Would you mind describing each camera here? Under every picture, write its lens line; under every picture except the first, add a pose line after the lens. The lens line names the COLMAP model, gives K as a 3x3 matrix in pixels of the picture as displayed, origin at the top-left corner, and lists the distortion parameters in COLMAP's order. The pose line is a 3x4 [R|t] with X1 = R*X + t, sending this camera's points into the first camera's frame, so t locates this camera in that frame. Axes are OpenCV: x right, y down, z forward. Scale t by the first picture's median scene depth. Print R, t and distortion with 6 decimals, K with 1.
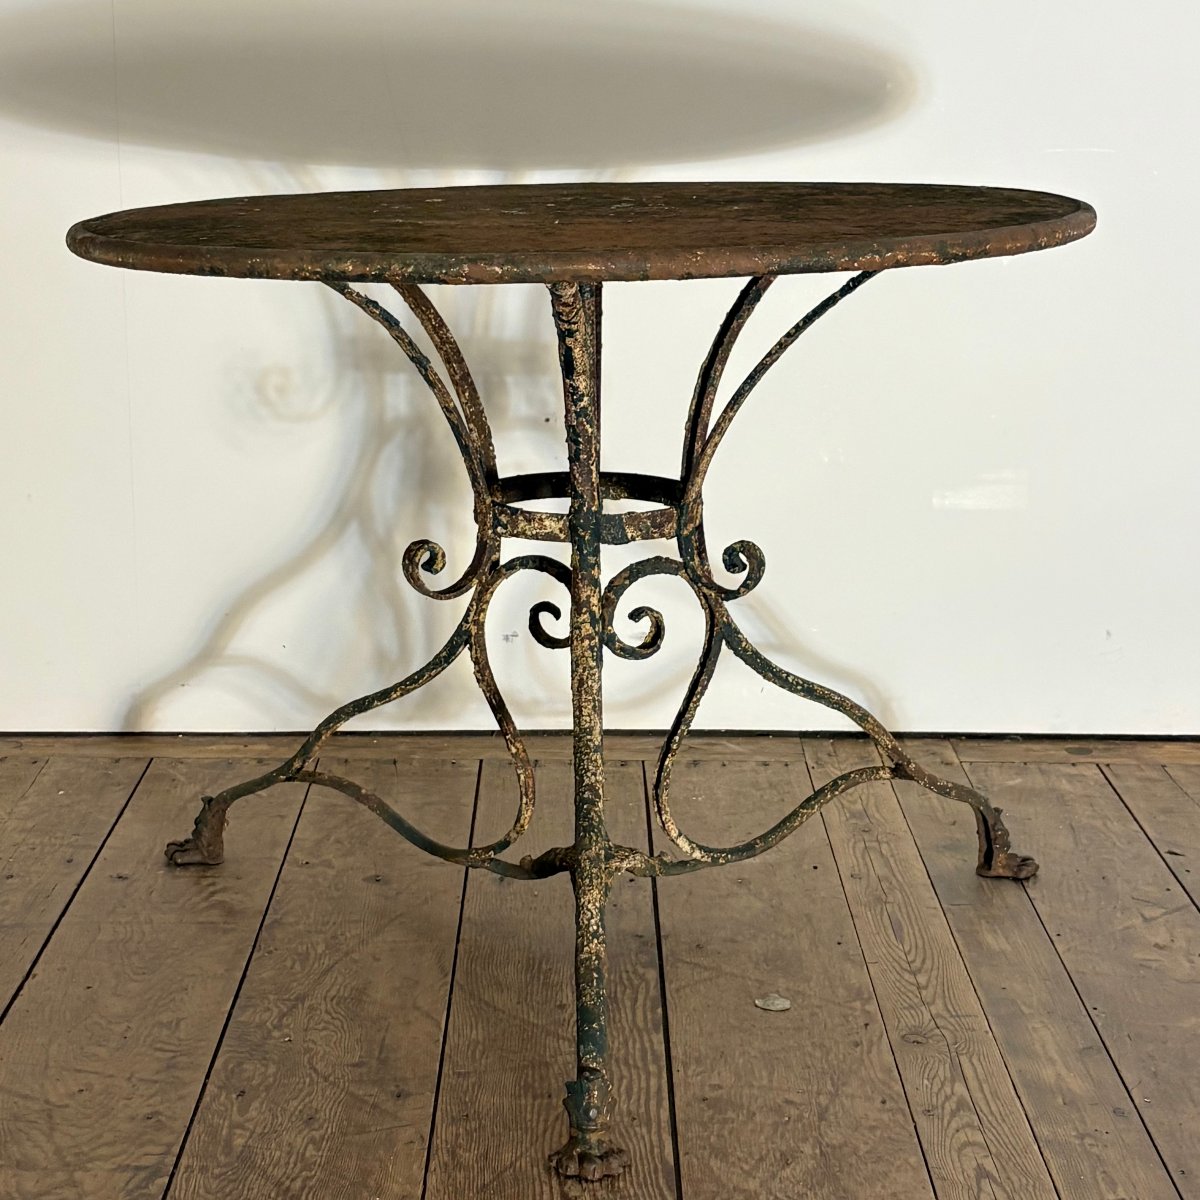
lens RADIAL K [[2430.4, 0, 596.6], [0, 2430.4, 595.1], [0, 0, 1]] dist [0.153271, 0.000000]
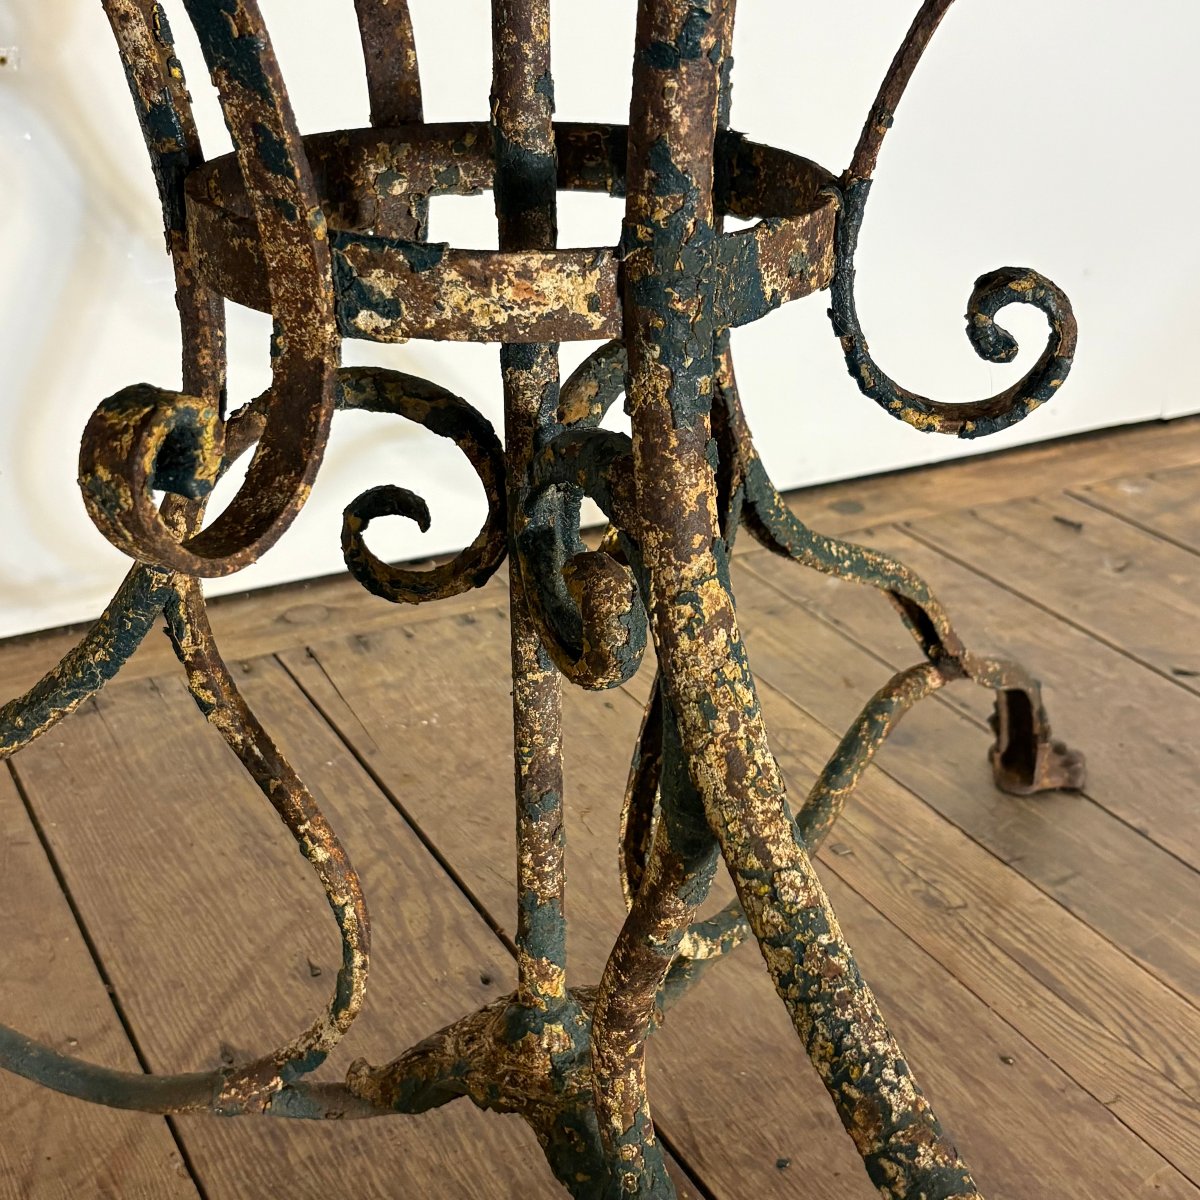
lens RADIAL K [[1732.4, 0, 594.5], [0, 1732.4, 597.4], [0, 0, 1]] dist [0.062756, 0.000000]
pose [[0.885672, -0.190245, 0.423547, -0.116274], [0.104338, 0.970422, 0.217706, -0.038202], [-0.452436, -0.148624, 0.879325, 0.792305]]
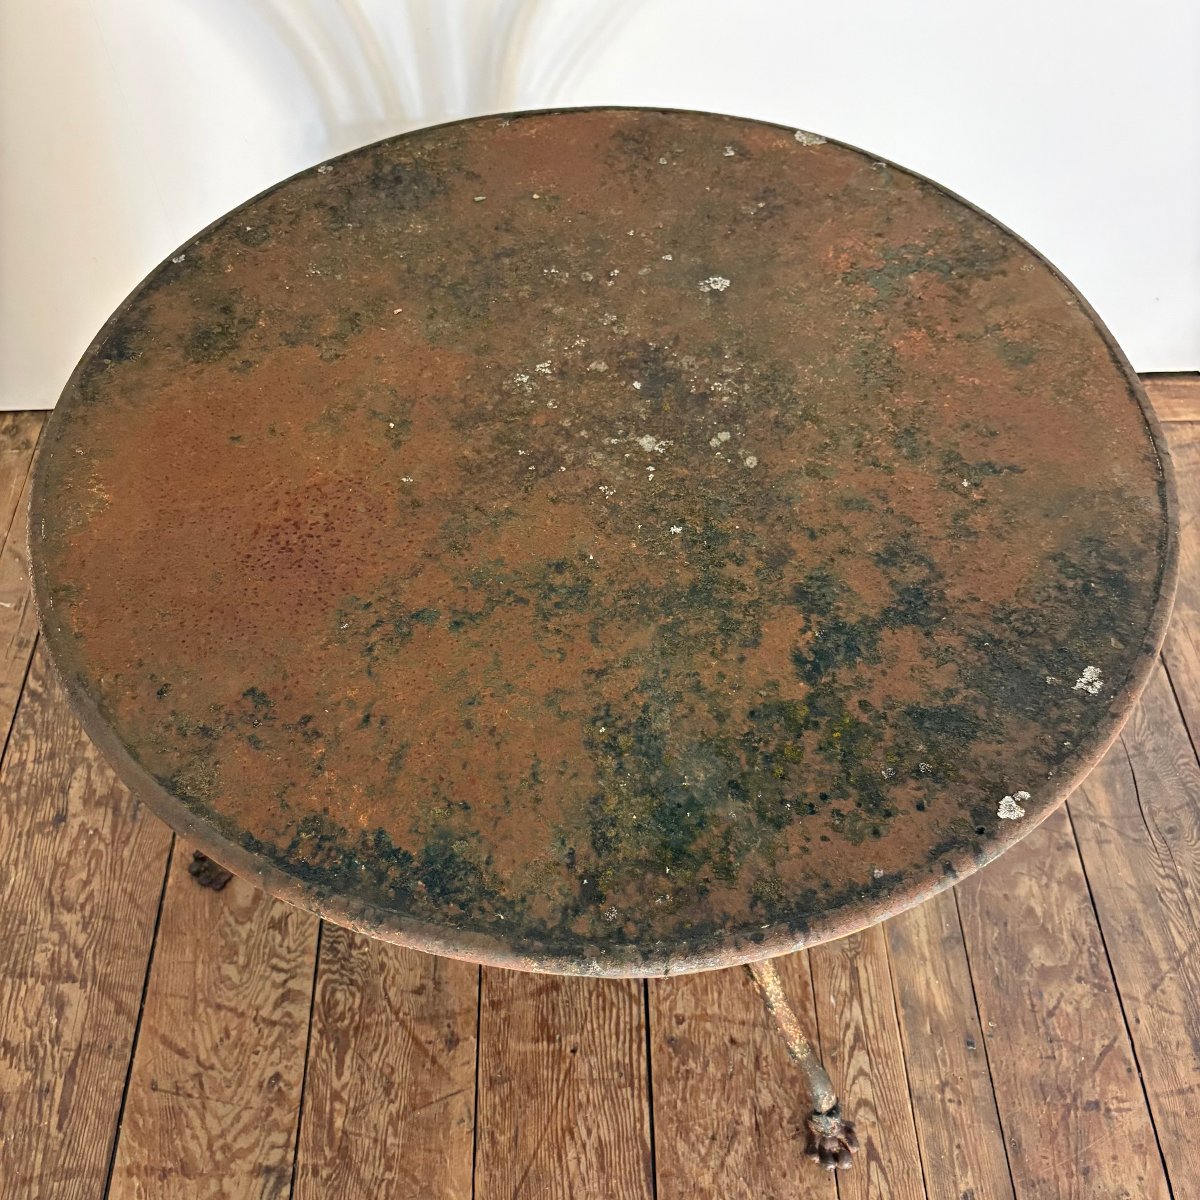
lens RADIAL K [[1246.7, 0, 607.1], [0, 1246.7, 599.5], [0, 0, 1]] dist [0.019856, 0.000000]
pose [[0.999509, -0.030430, -0.007411, 0.018674], [0.027638, 0.745650, 0.665764, -0.414249], [-0.014734, -0.665642, 0.746125, 0.589763]]
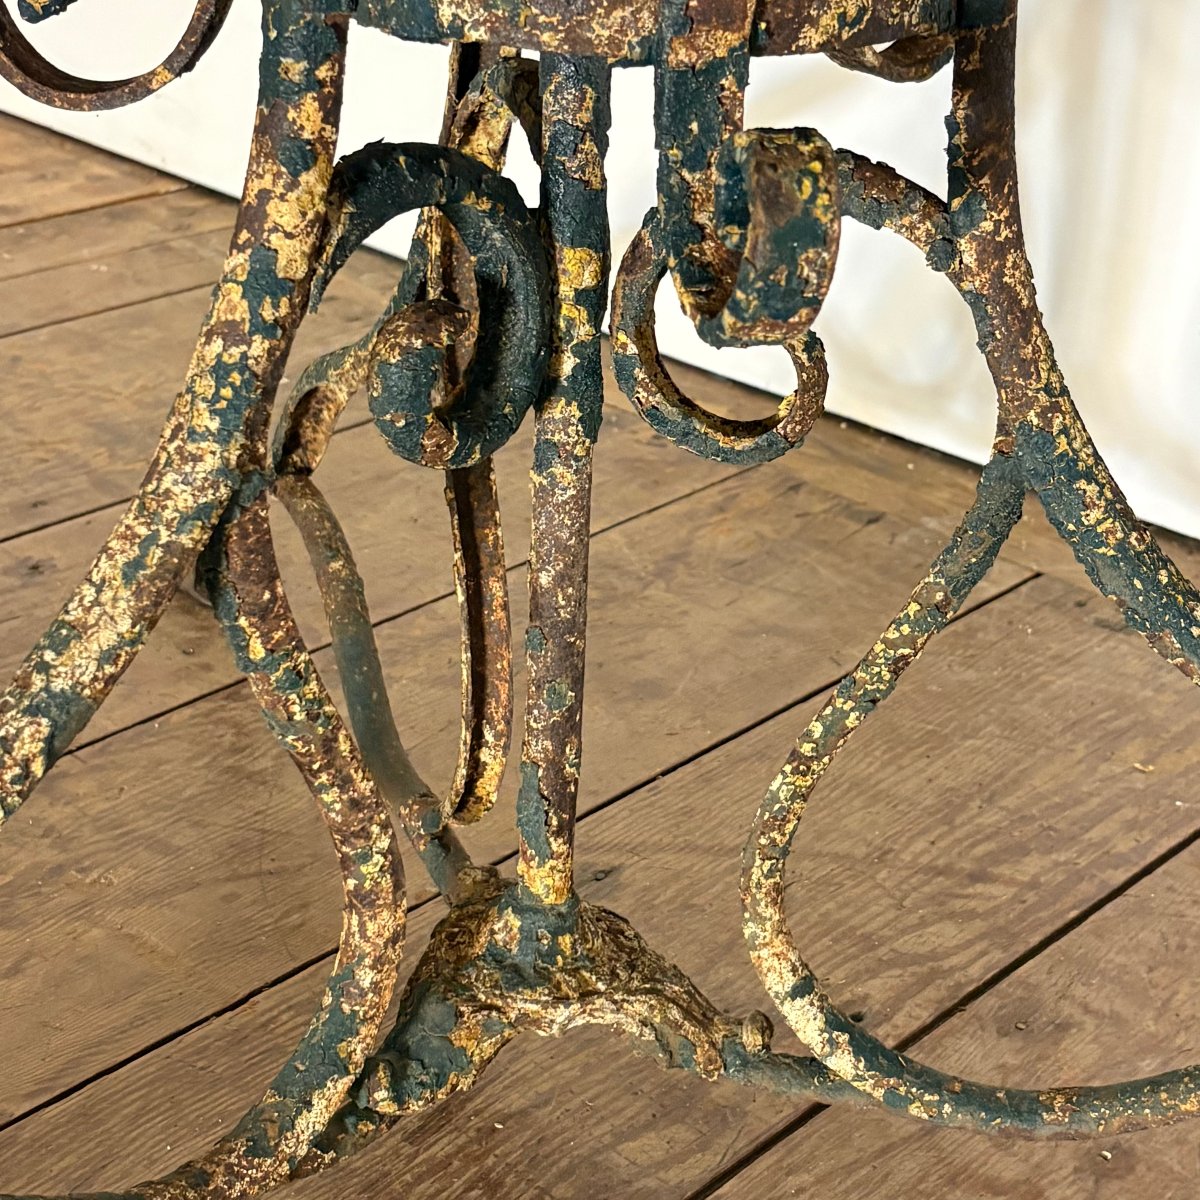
lens RADIAL K [[2430.4, 0, 598.0], [0, 2430.4, 606.4], [0, 0, 1]] dist [0.153271, 0.000000]
pose [[0.744617, 0.332423, -0.578827, 0.209168], [-0.215166, 0.940416, 0.263291, -0.038330], [0.631862, -0.071507, 0.771775, 0.789251]]
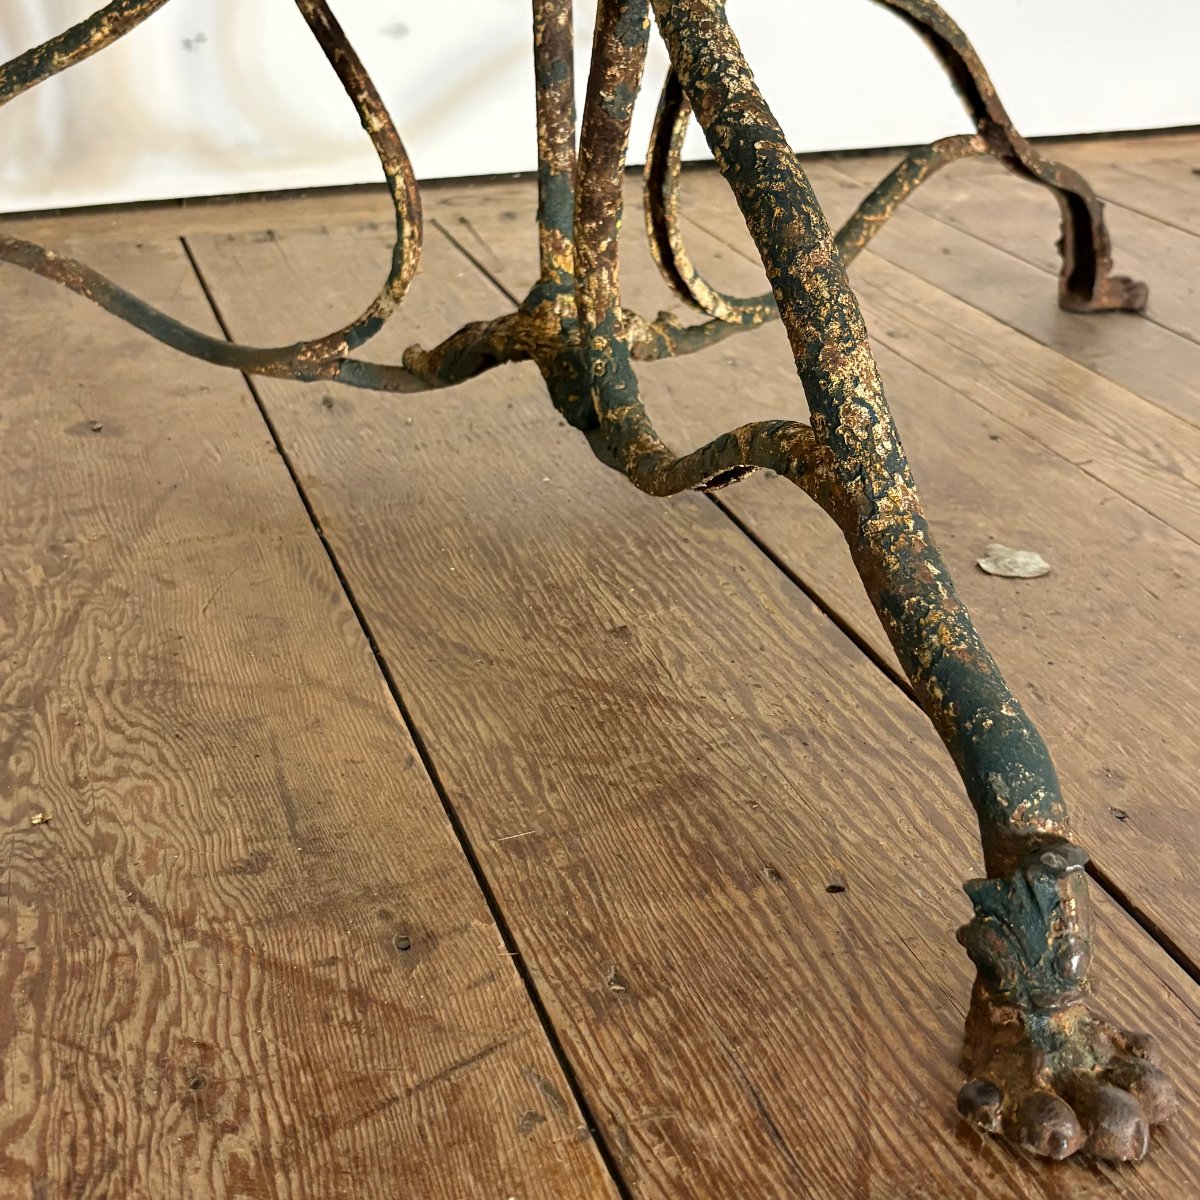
lens RADIAL K [[1732.4, 0, 598.4], [0, 1732.4, 607.2], [0, 0, 1]] dist [0.062756, 0.000000]
pose [[0.951264, -0.143689, 0.272857, -0.108971], [0.081190, 0.970291, 0.227912, 0.087982], [-0.297499, -0.194651, 0.934668, 0.694085]]
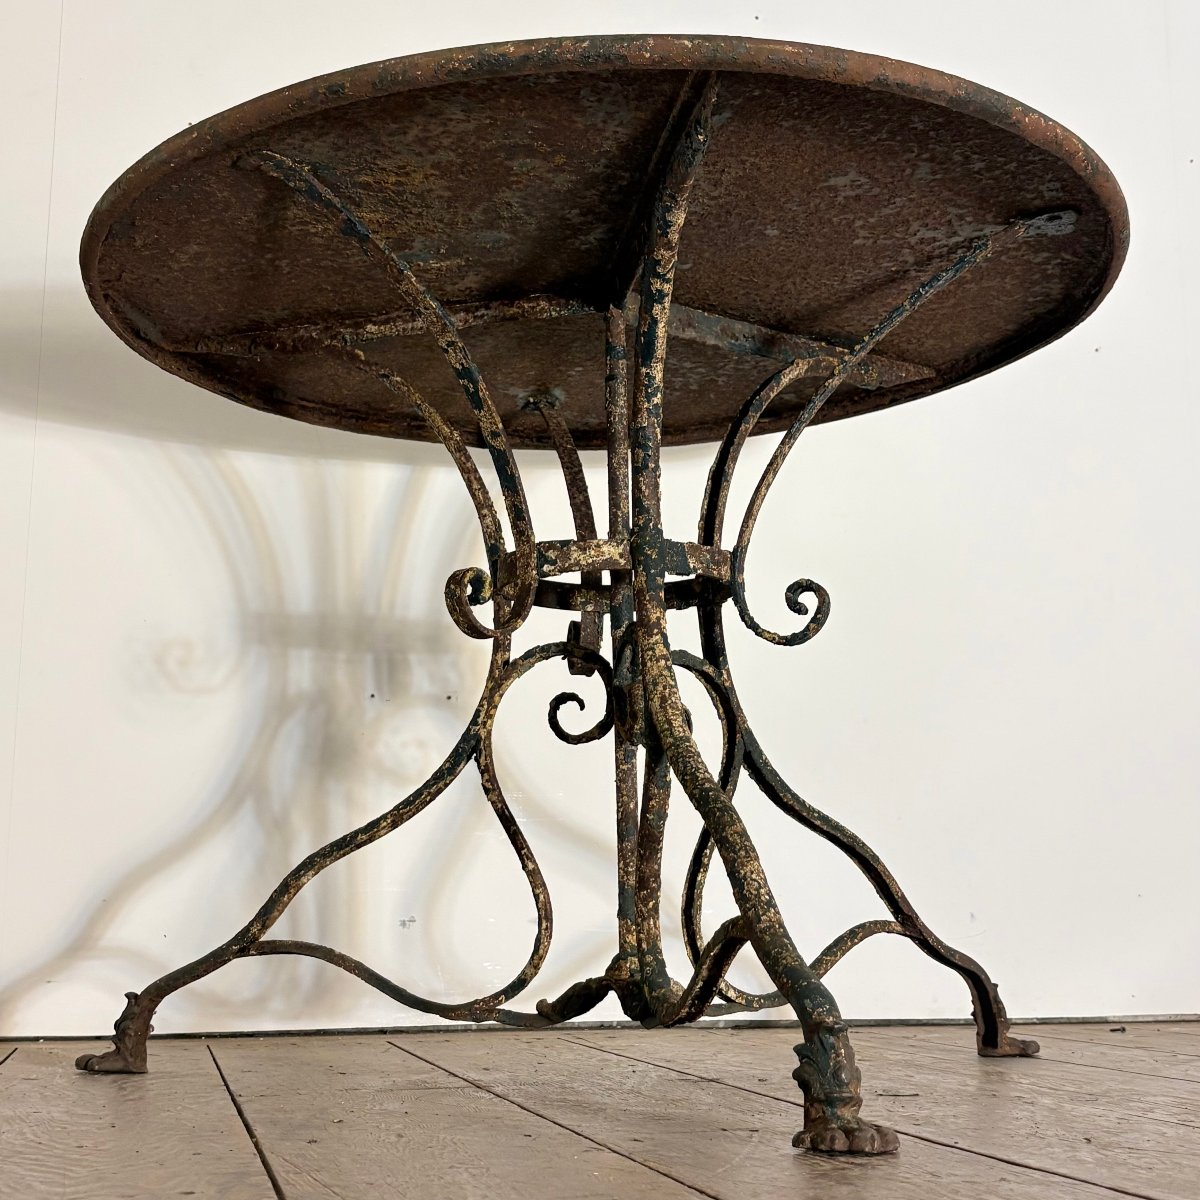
lens RADIAL K [[1732.4, 0, 604.0], [0, 1732.4, 578.8], [0, 0, 1]] dist [0.062756, 0.000000]
pose [[0.970319, 0.038376, 0.238765, -0.175680], [0.066419, 0.907070, -0.415707, 0.251194], [-0.232530, 0.419227, 0.877598, 0.429334]]
